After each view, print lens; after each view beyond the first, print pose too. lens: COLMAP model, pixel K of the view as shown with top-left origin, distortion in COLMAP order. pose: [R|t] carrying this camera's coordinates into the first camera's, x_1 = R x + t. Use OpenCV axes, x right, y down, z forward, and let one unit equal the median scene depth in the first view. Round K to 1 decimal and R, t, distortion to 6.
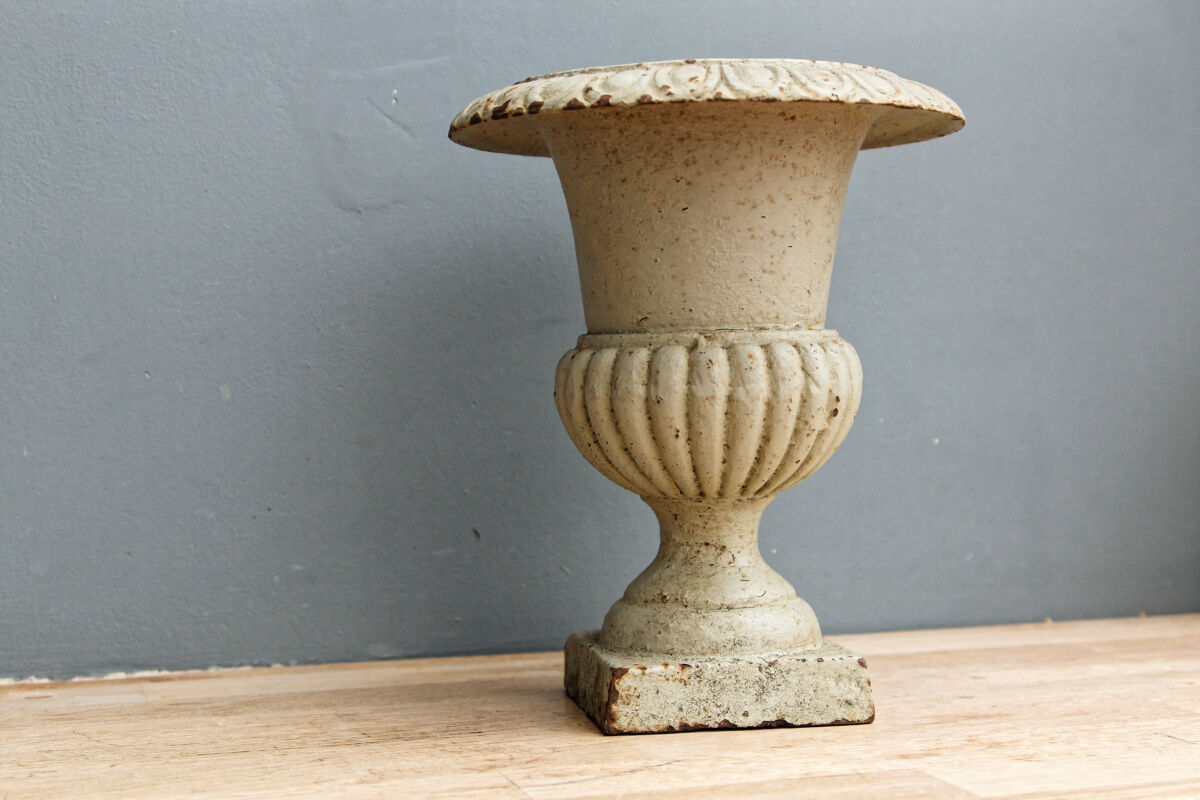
lens RADIAL K [[1805.0, 0, 586.1], [0, 1805.0, 400.4], [0, 0, 1]] dist [0.000823, 0.000000]
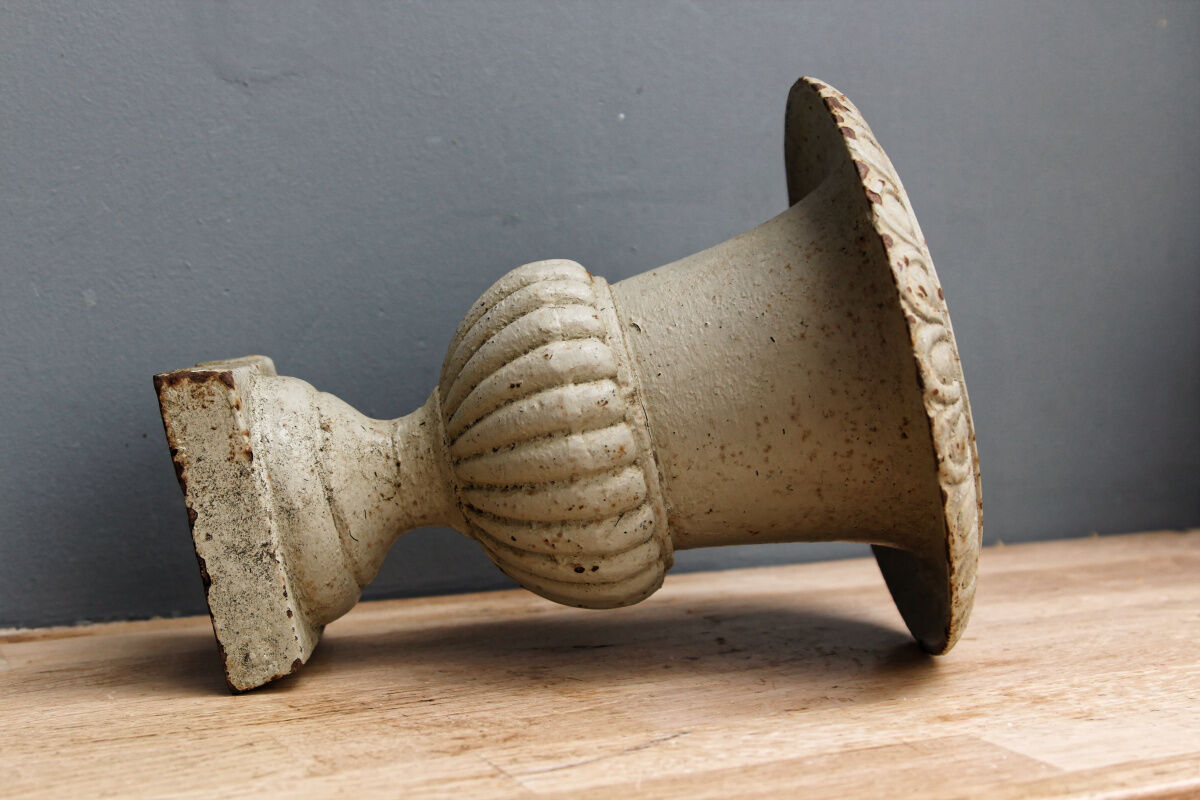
lens RADIAL K [[1805.0, 0, 591.1], [0, 1805.0, 402.7], [0, 0, 1]] dist [0.000823, 0.000000]
pose [[0.993393, -0.011177, 0.114213, -0.070344], [0.005462, 0.998723, 0.050231, 0.003627], [-0.114628, -0.049276, 0.992186, 0.147538]]
